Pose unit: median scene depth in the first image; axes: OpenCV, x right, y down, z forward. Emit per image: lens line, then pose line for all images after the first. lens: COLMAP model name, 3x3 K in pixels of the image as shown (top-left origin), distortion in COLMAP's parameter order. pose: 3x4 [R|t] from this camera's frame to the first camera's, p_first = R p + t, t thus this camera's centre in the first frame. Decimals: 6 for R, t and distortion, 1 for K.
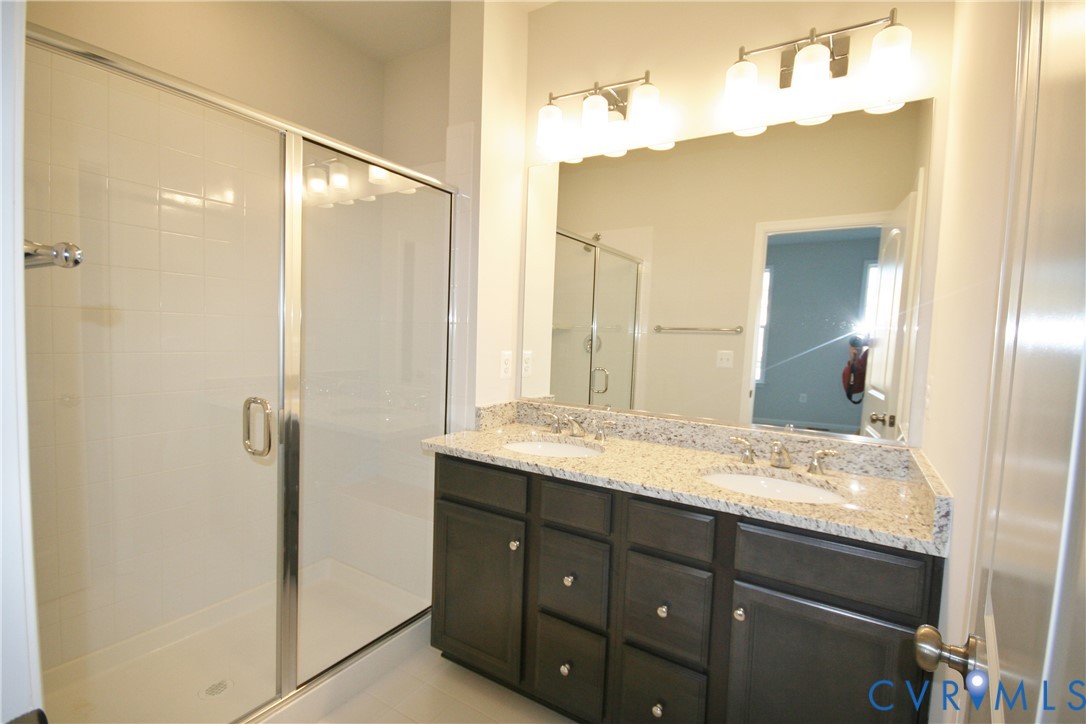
lens RADIAL K [[505.9, 0, 546.5], [0, 505.9, 366.4], [0, 0, 1]] dist [-0.001025, -0.004376]
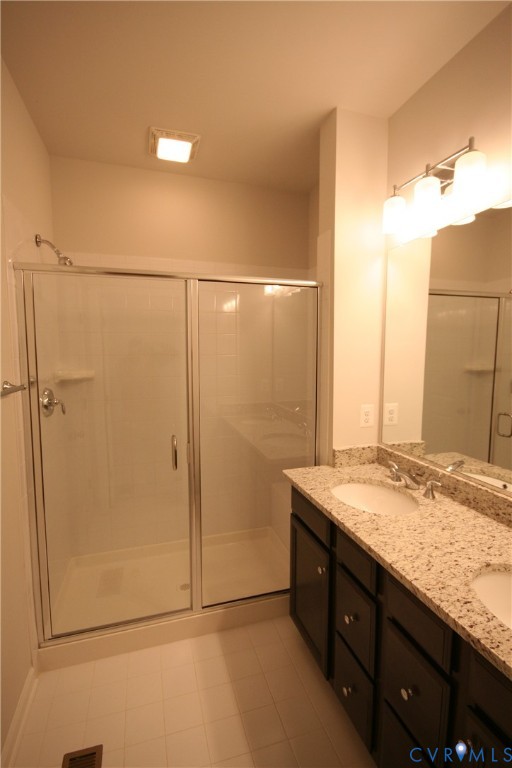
lens RADIAL K [[357.8, 0, 256.4], [0, 357.8, 382.6], [0, 0, 1]] dist [-0.001025, -0.004376]
pose [[0.751669, 0.022322, -0.659162, 0.328547], [-0.015714, 0.999750, 0.015936, -0.105341], [0.659353, -0.001621, 0.751832, 0.189550]]
